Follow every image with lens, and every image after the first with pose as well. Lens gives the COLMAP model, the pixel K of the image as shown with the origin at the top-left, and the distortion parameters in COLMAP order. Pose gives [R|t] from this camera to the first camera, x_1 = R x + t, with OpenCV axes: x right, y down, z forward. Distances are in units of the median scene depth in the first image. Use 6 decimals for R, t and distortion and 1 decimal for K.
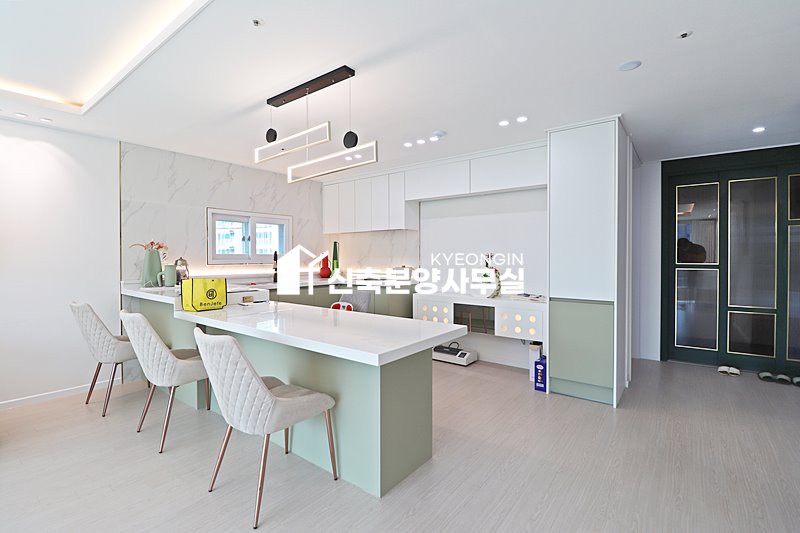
lens RADIAL K [[372.9, 0, 402.9], [0, 372.9, 260.1], [0, 0, 1]] dist [-0.008349, -0.008918]
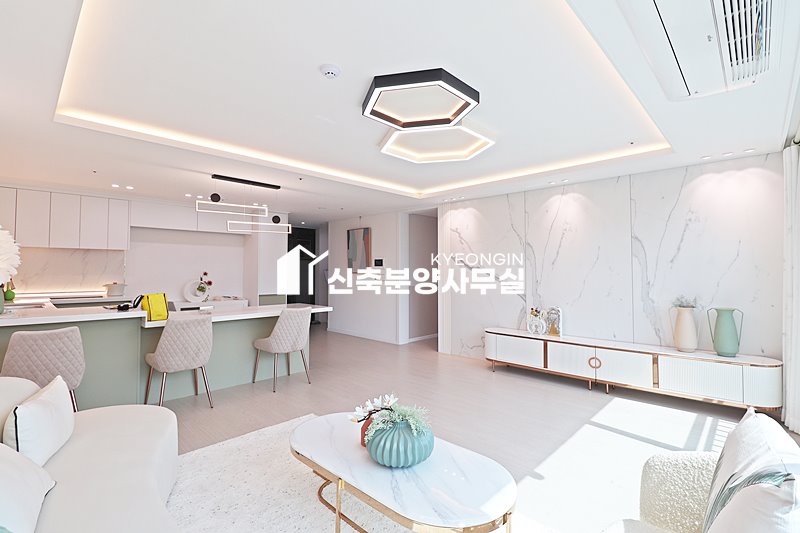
lens RADIAL K [[372.9, 0, 406.1], [0, 372.9, 258.1], [0, 0, 1]] dist [-0.008349, -0.008918]
pose [[0.098280, 0.036268, 0.994498, -1.222799], [0.007452, 0.999281, -0.037179, -0.012101], [-0.995131, 0.011065, 0.097939, 0.036970]]
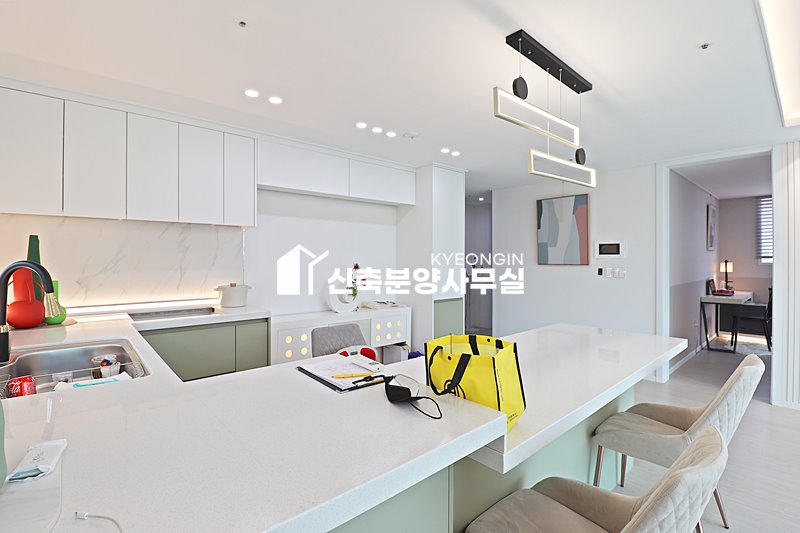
lens RADIAL K [[372.9, 0, 404.4], [0, 372.9, 256.4], [0, 0, 1]] dist [-0.008349, -0.008918]
pose [[0.181450, 0.009216, 0.983357, -0.685593], [0.005686, 0.999930, -0.010421, -0.026730], [-0.983384, 0.007483, 0.181385, 0.727428]]
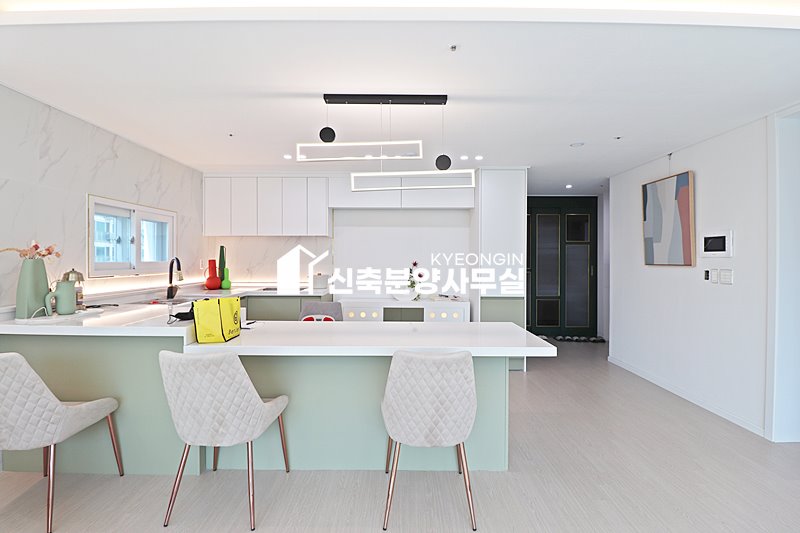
lens RADIAL K [[372.9, 0, 400.7], [0, 372.9, 260.2], [0, 0, 1]] dist [-0.008349, -0.008918]
pose [[0.791979, 0.002421, 0.610544, -0.513937], [0.000050, 0.999992, -0.004029, -0.018517], [-0.610549, 0.003221, 0.791972, 0.120346]]
